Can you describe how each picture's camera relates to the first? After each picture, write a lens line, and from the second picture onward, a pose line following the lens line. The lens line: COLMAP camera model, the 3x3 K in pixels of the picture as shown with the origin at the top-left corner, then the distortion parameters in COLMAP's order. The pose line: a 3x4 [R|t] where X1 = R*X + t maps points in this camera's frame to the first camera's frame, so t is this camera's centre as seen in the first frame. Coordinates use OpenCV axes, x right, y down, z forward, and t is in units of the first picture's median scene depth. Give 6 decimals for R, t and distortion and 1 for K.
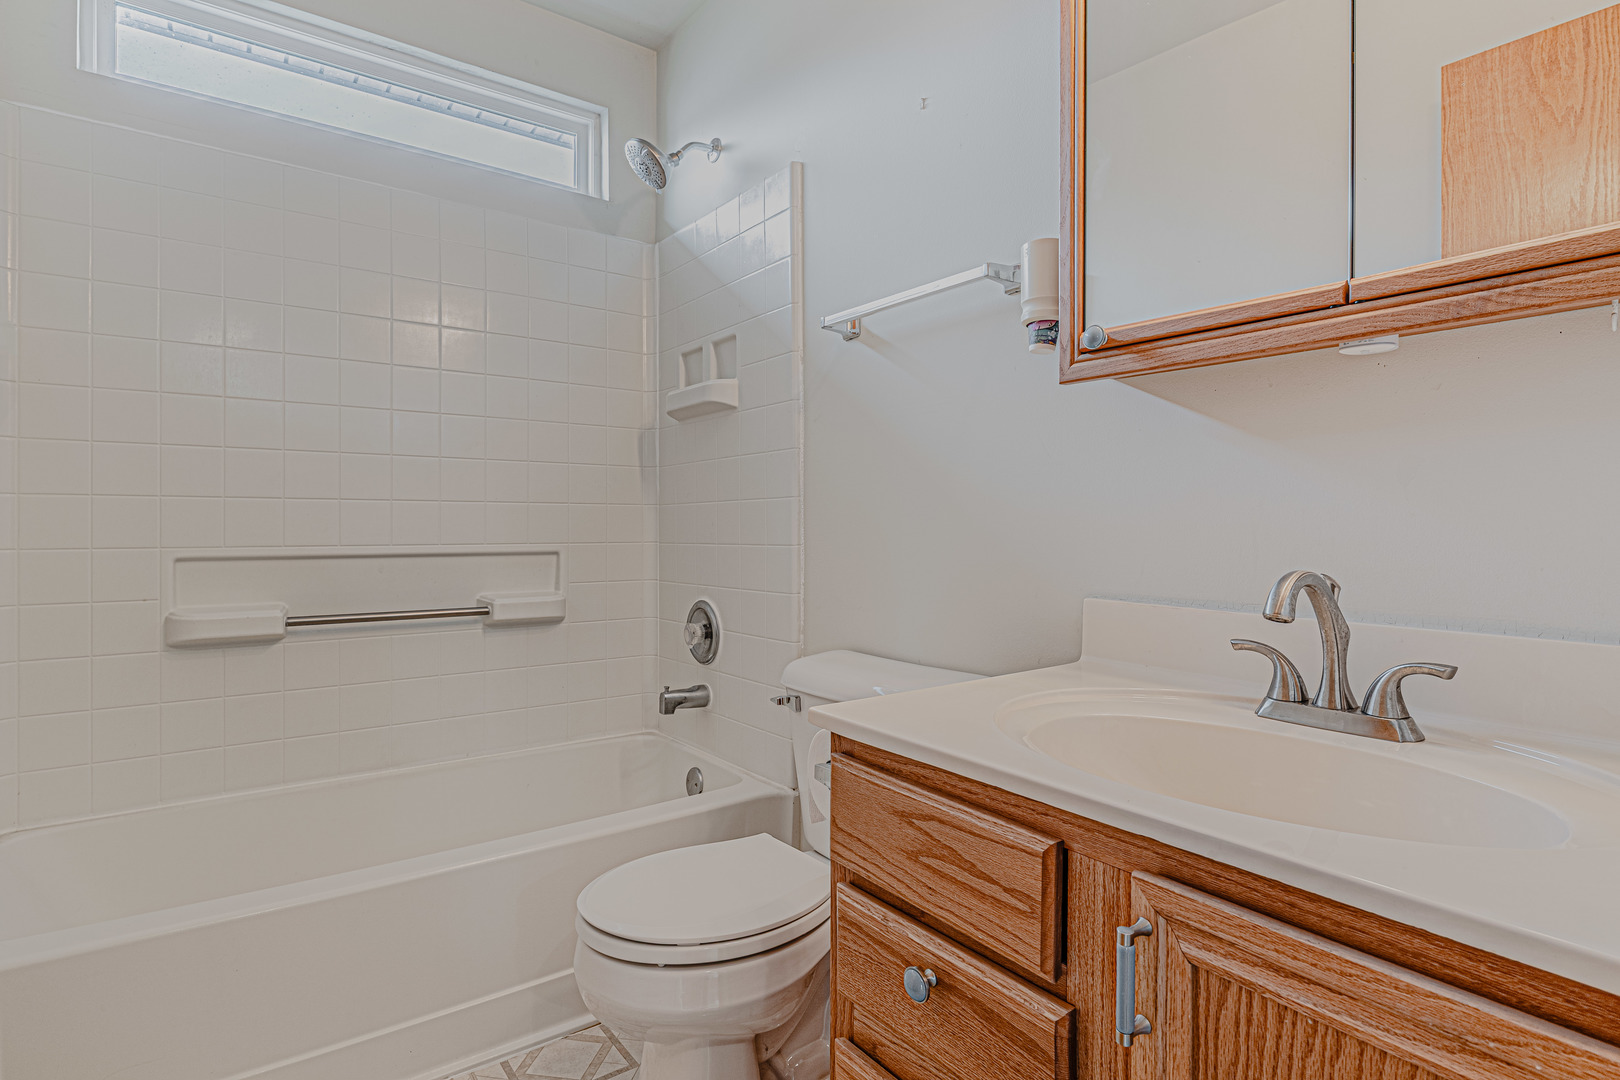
lens RADIAL K [[815.3, 0, 810.0], [0, 815.3, 540.0], [0, 0, 1]] dist [-0.001695, 0.000388]
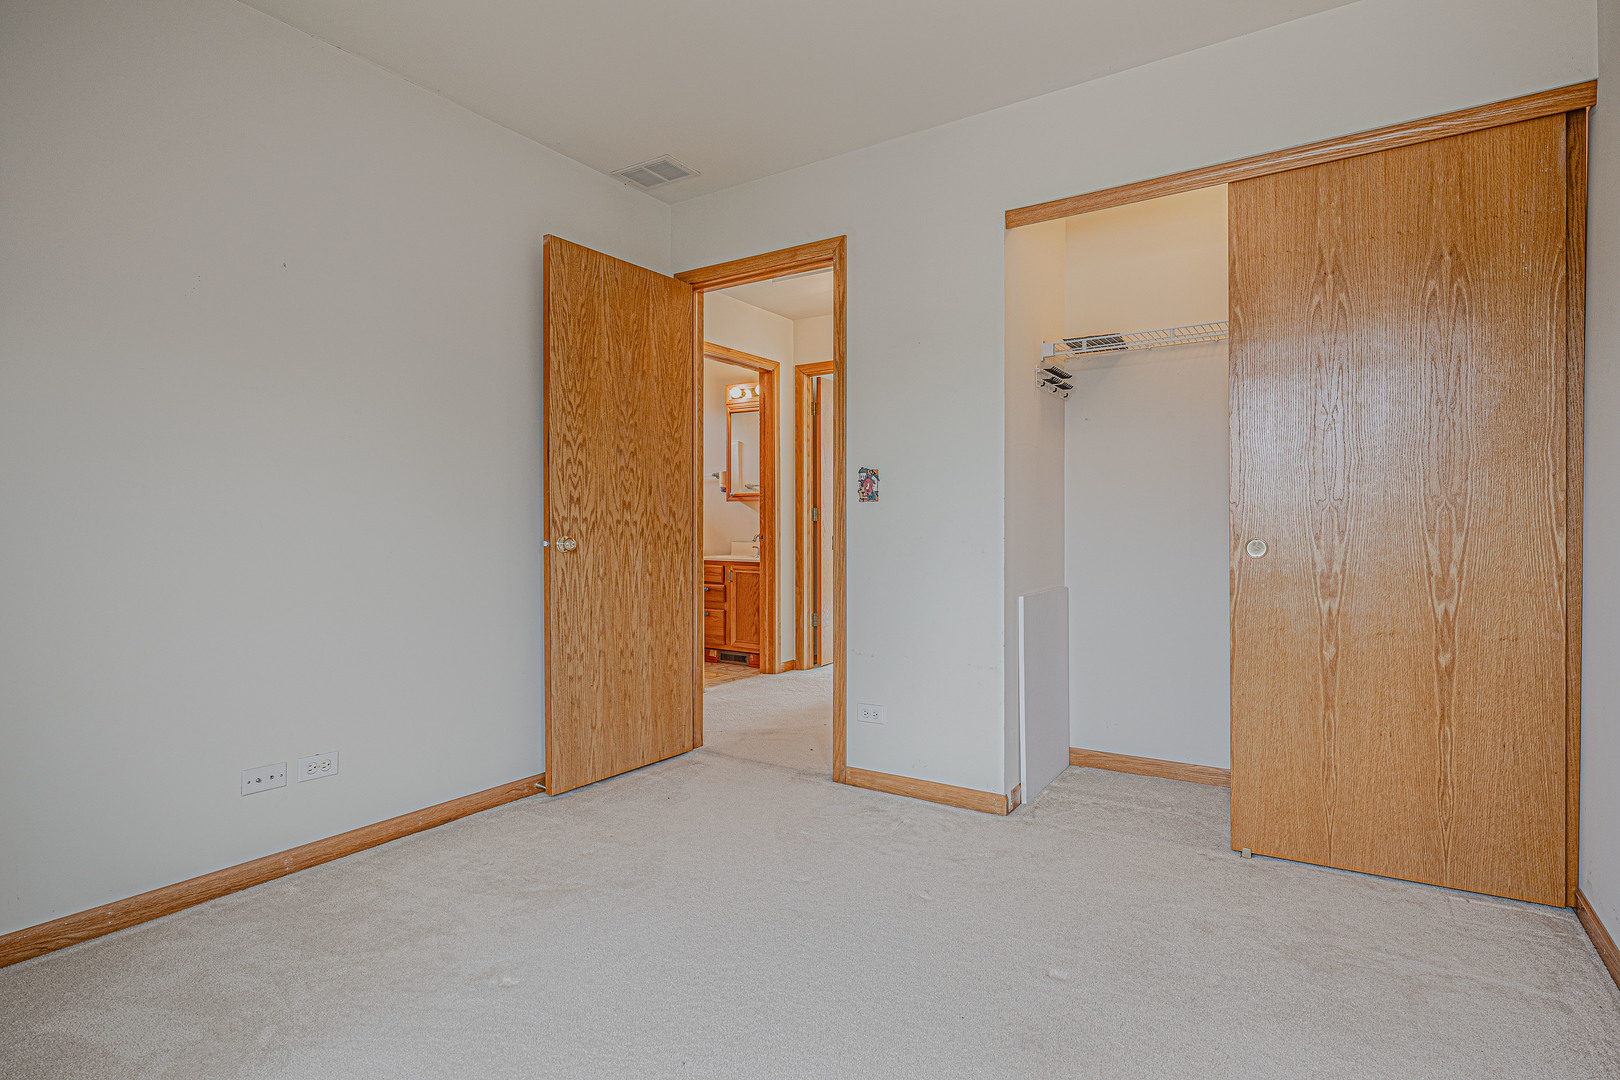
lens RADIAL K [[815.3, 0, 810.0], [0, 815.3, 540.0], [0, 0, 1]] dist [-0.001695, 0.000388]
pose [[0.935802, -0.007389, 0.352450, -1.890879], [0.008012, 0.999968, -0.000308, 0.119944], [-0.352436, 0.003112, 0.935831, -7.445310]]
